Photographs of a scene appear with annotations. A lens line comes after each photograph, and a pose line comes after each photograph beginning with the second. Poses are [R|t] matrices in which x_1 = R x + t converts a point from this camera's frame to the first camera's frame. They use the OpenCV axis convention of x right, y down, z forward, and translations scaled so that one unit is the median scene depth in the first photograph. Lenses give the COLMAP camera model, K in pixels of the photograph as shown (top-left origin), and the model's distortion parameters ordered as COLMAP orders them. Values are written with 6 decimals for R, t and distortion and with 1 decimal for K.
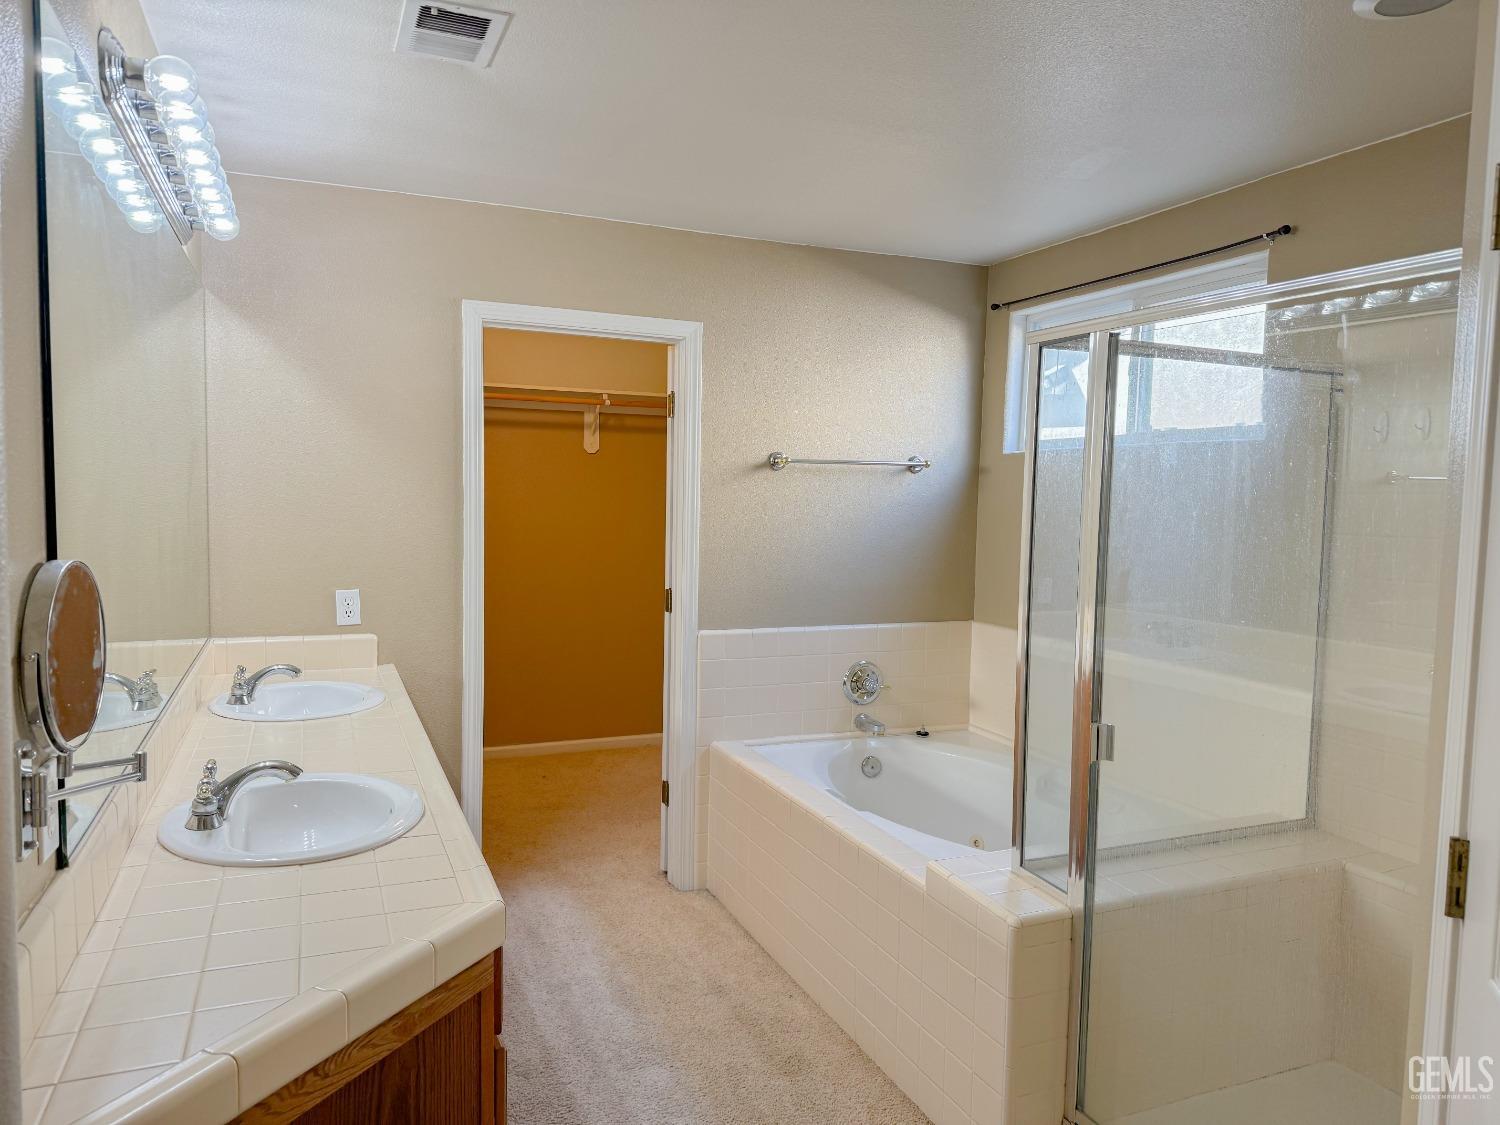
lens RADIAL K [[1071.7, 0, 757.5], [0, 1071.7, 559.8], [0, 0, 1]] dist [0.001817, 0.001186]
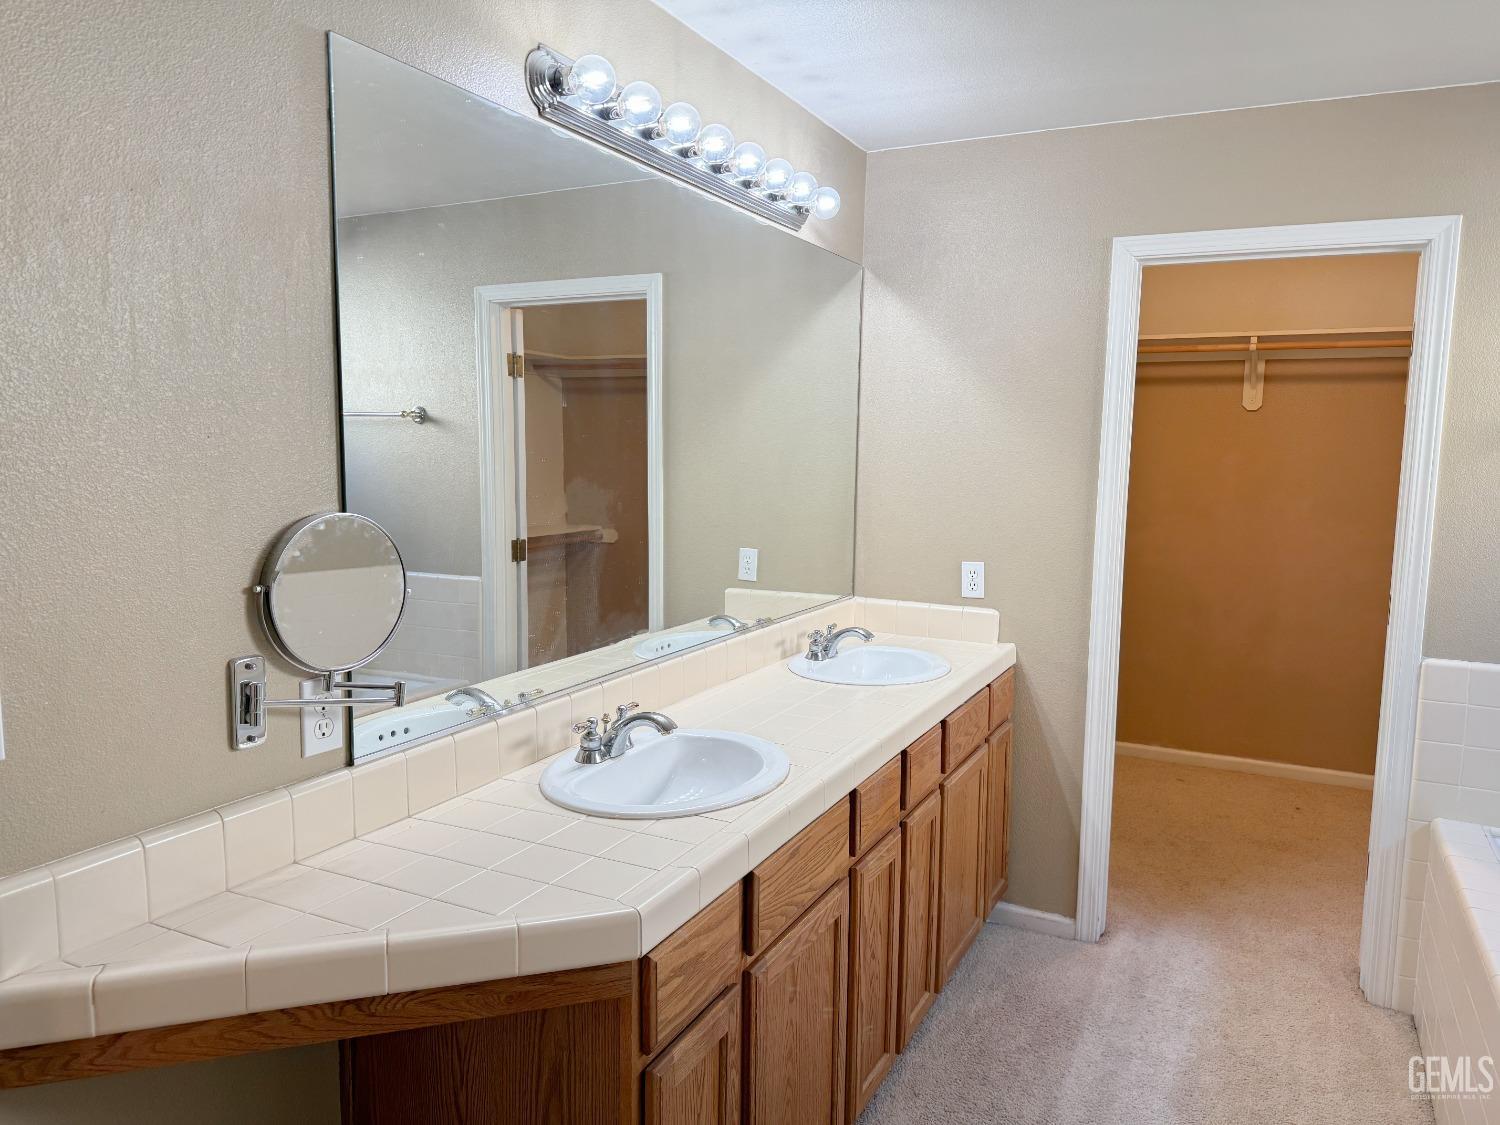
lens RADIAL K [[1038.4, 0, 750.7], [0, 1038.4, 575.3], [0, 0, 1]] dist [0.101492, -0.118031]
pose [[0.633101, 0.087598, -0.769097, 0.221971], [-0.053701, 0.996153, 0.069254, -0.014902], [0.772204, -0.002544, 0.635369, 0.234238]]
